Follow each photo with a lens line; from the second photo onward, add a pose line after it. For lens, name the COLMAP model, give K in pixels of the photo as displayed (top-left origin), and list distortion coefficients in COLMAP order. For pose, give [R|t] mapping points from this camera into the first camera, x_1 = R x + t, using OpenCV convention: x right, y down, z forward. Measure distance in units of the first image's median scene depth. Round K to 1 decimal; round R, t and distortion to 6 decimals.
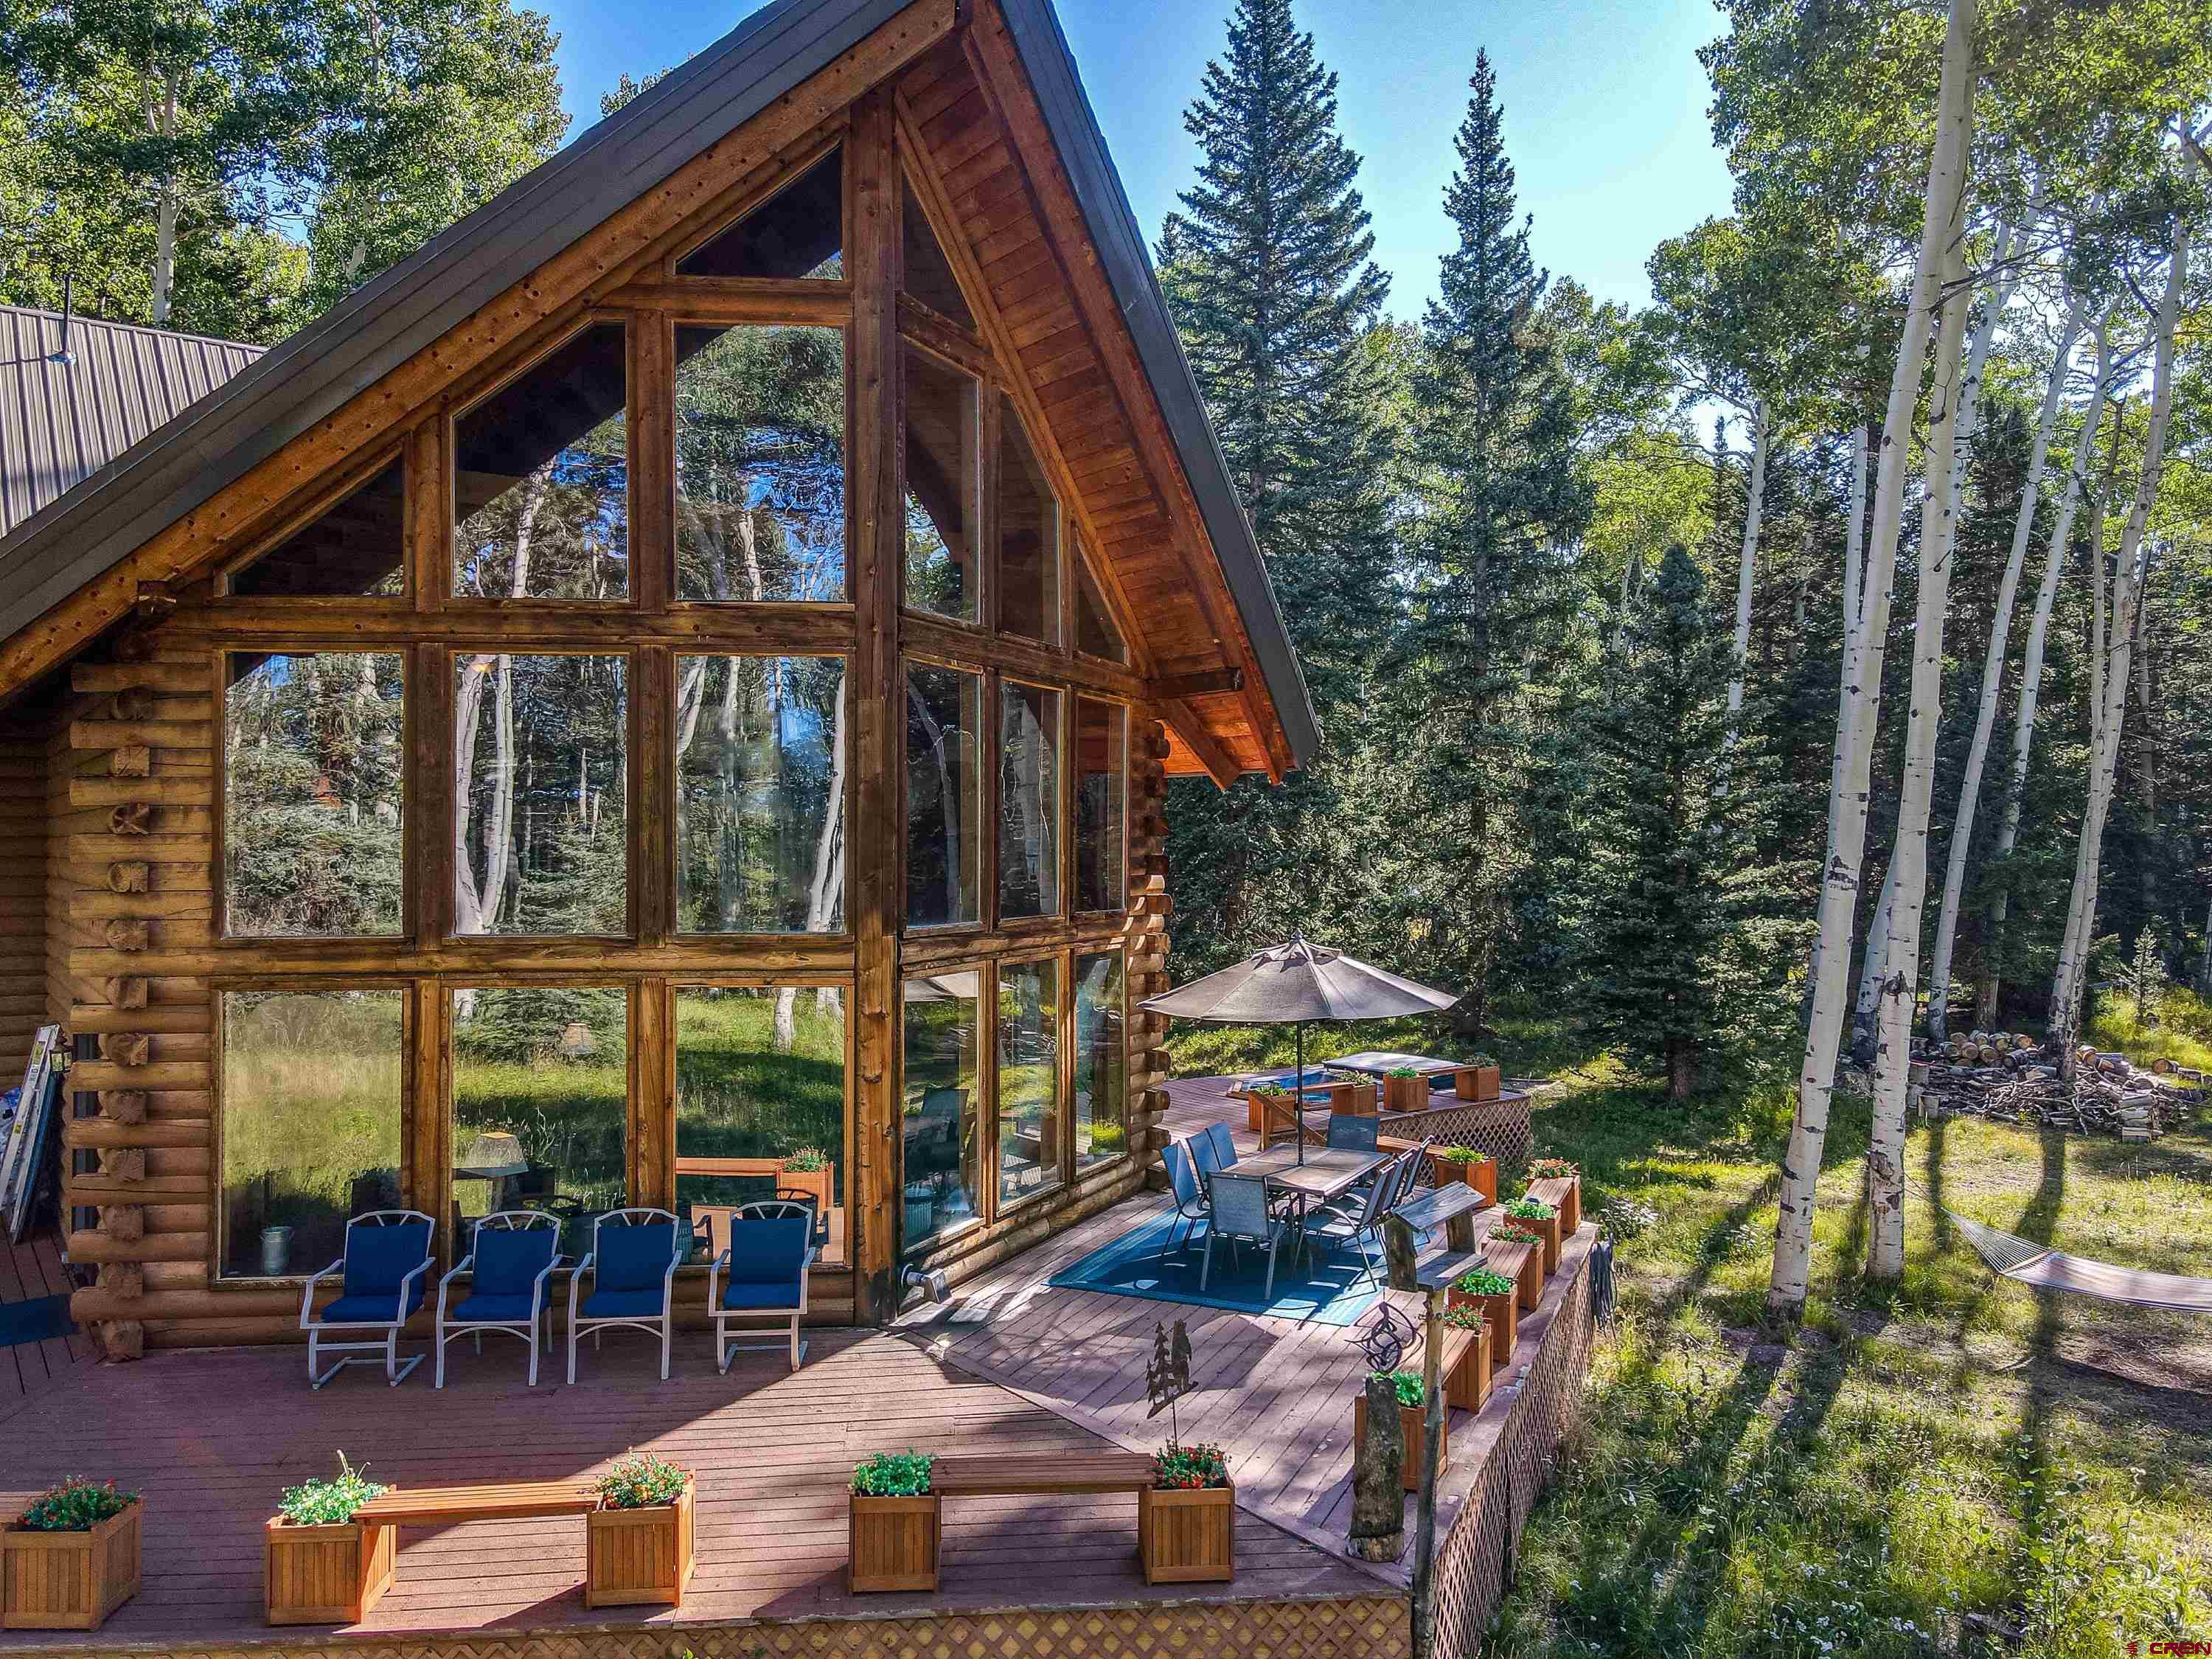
lens RADIAL K [[1650.4, 0, 1106.0], [0, 1650.4, 829.5], [0, 0, 1]] dist [-0.014195, 0.086473]
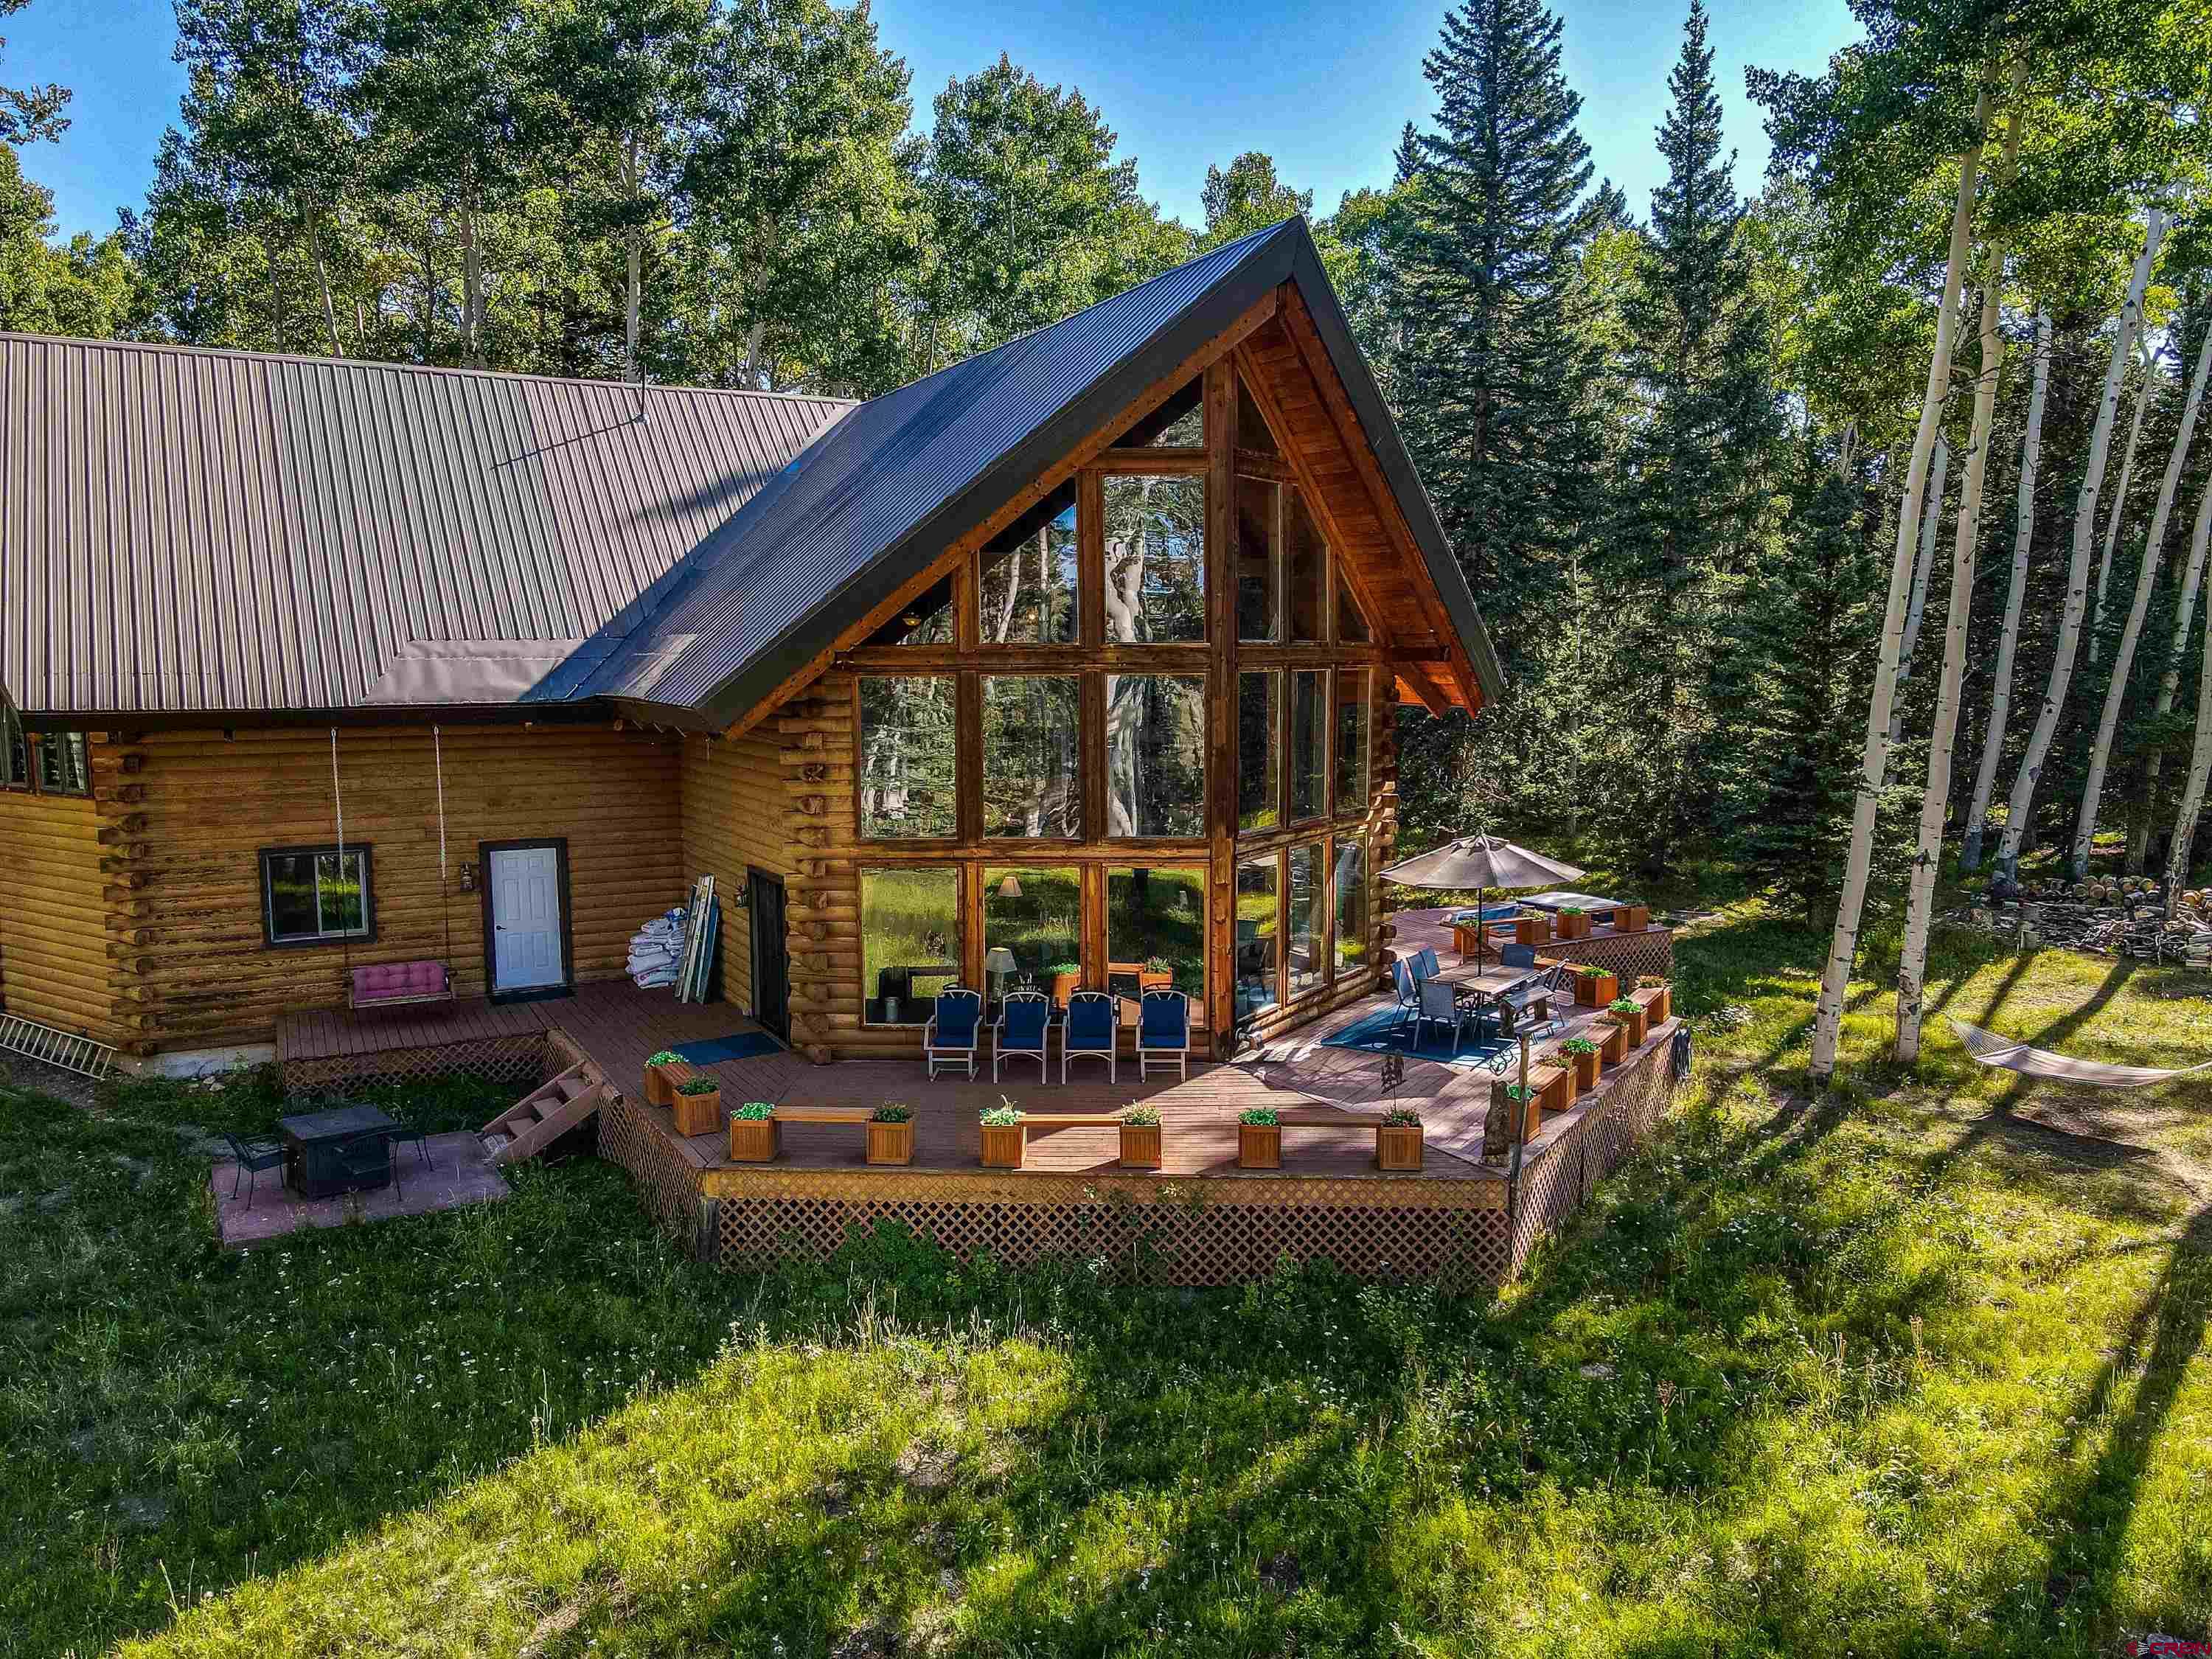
lens RADIAL K [[1650.4, 0, 1106.0], [0, 1650.4, 829.5], [0, 0, 1]] dist [-0.014195, 0.086473]
pose [[0.990354, 0.008639, -0.138291, -0.016910], [0.007382, 0.993348, 0.114918, -0.106364], [0.138364, -0.114830, 0.983702, -0.520122]]
